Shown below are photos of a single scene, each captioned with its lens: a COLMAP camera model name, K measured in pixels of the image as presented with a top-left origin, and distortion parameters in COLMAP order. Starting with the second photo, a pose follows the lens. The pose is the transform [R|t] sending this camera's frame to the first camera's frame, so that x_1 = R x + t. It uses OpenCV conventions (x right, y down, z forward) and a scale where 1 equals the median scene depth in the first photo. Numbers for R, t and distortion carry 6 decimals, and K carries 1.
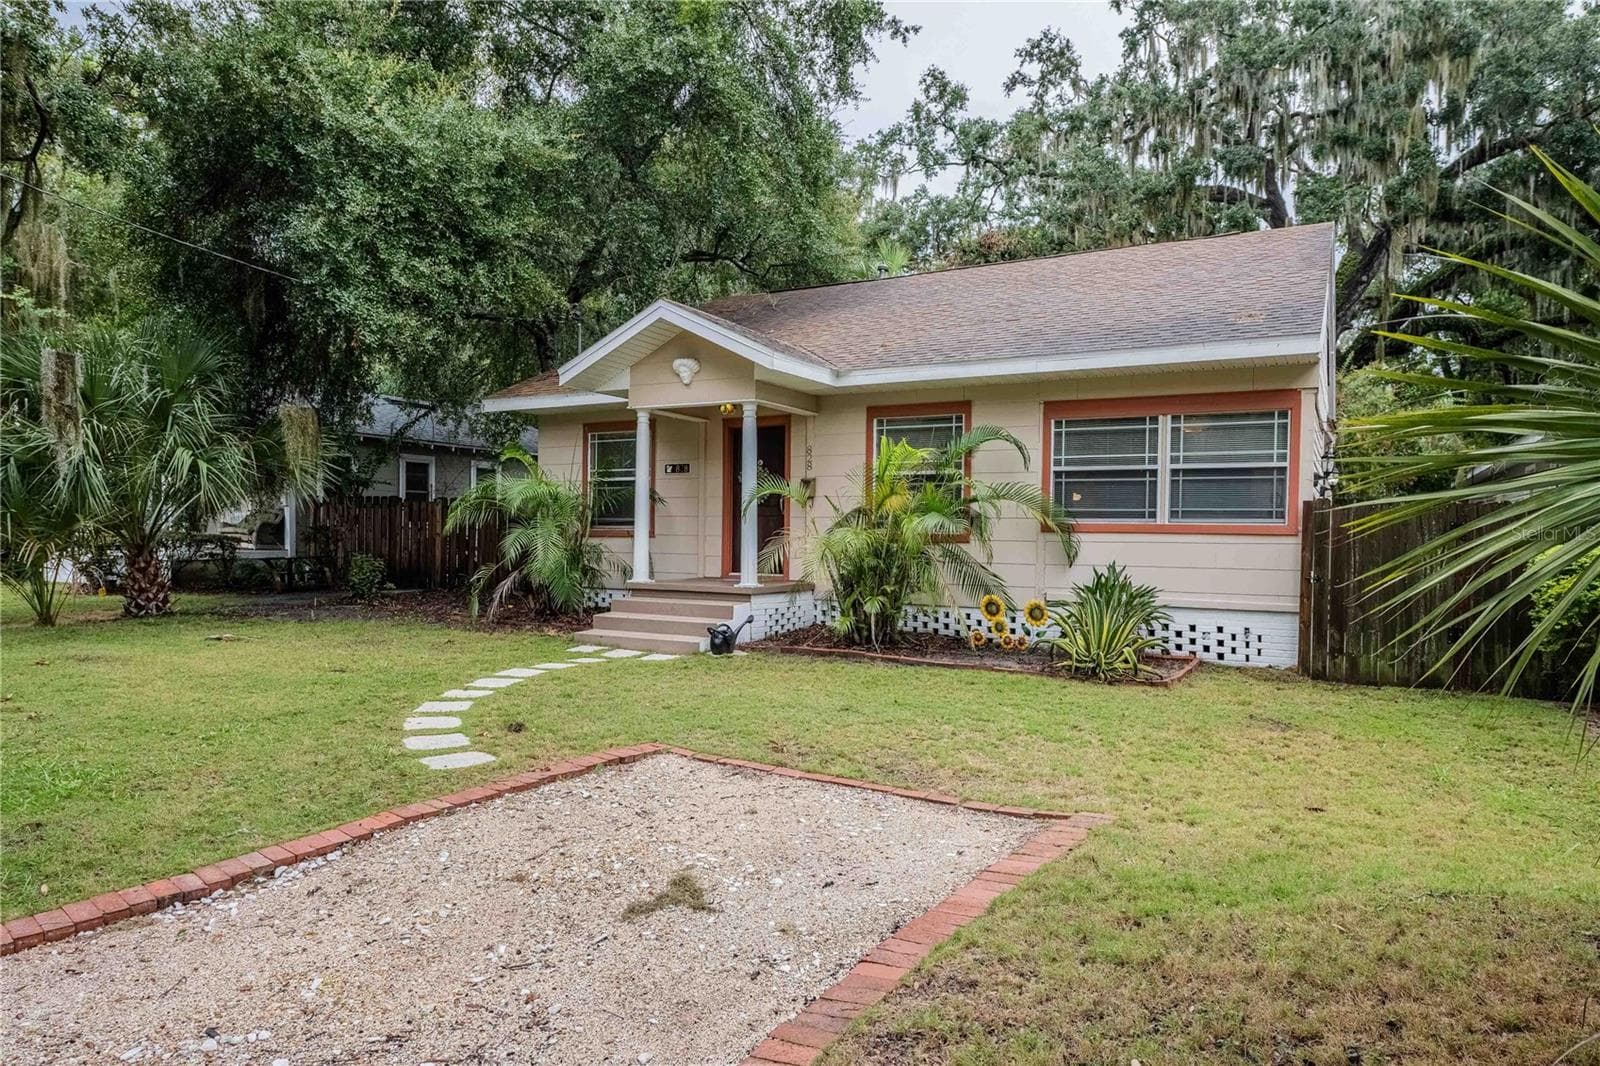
lens RADIAL K [[1018.0, 0, 855.1], [0, 1018.0, 532.4], [0, 0, 1]] dist [0.018849, -0.000854]
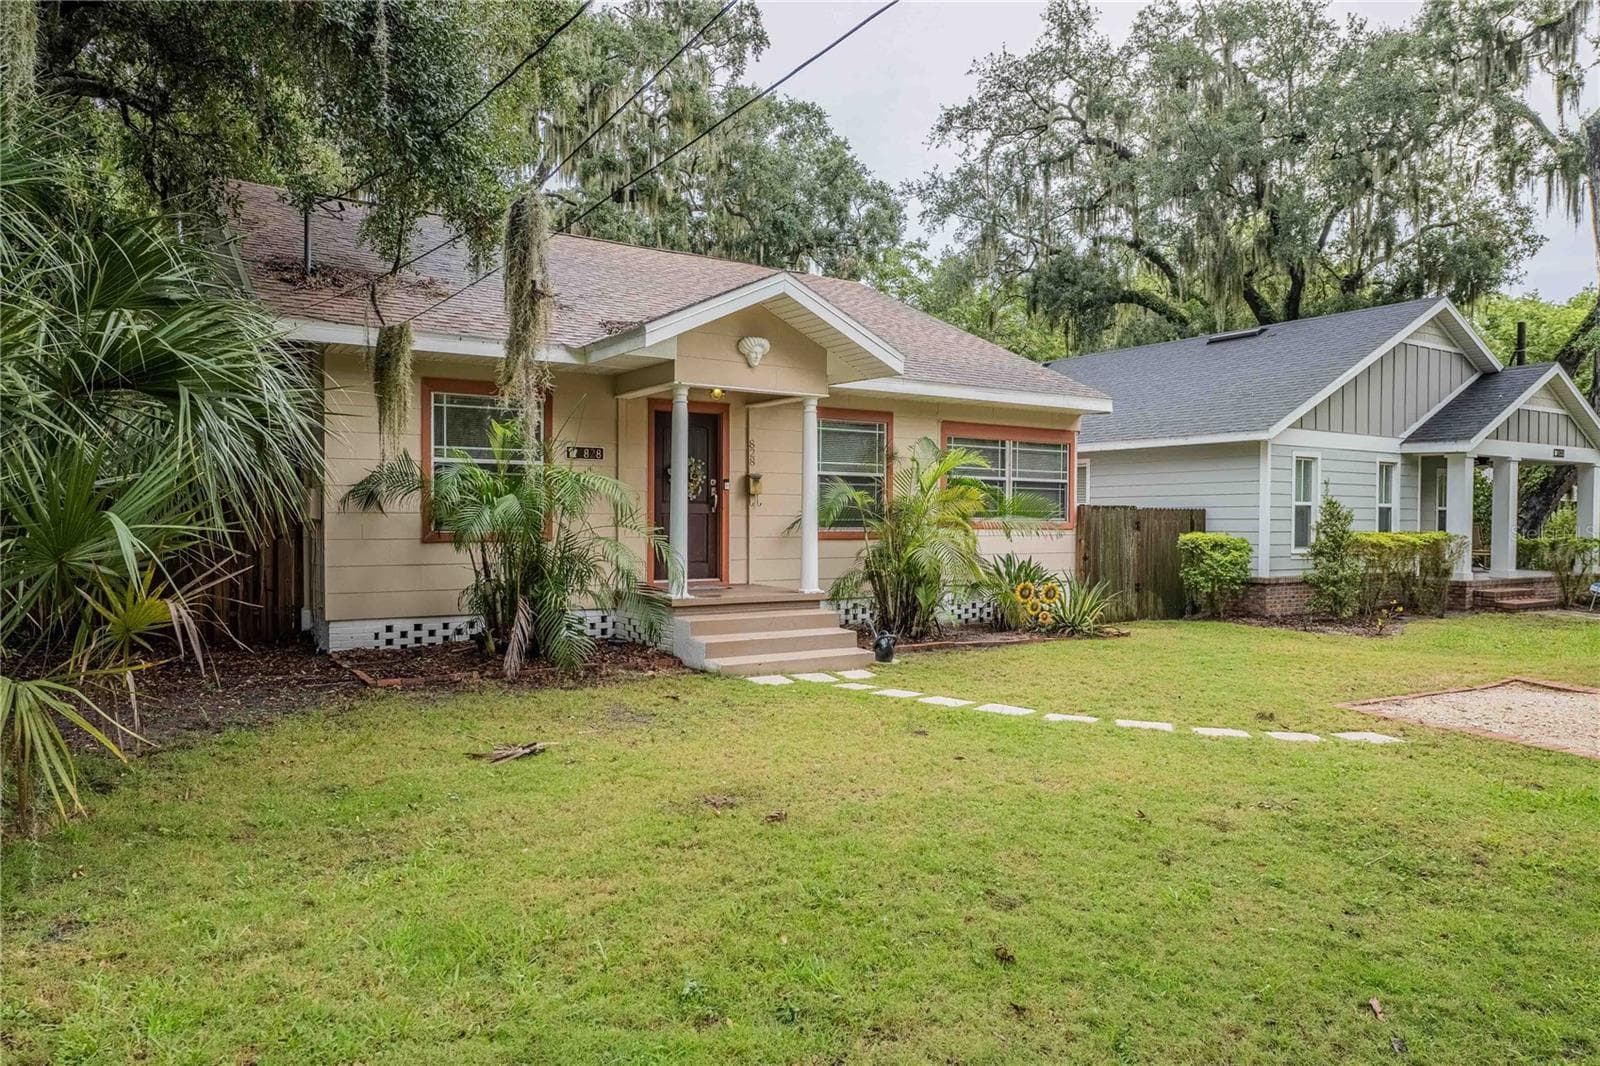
lens RADIAL K [[1018.0, 0, 855.1], [0, 1018.0, 532.4], [0, 0, 1]] dist [0.018849, -0.000854]
pose [[0.443790, -0.018505, 0.895940, -0.967267], [0.002342, 0.999807, 0.019490, -0.021132], [-0.896128, -0.006551, 0.443747, 0.585134]]
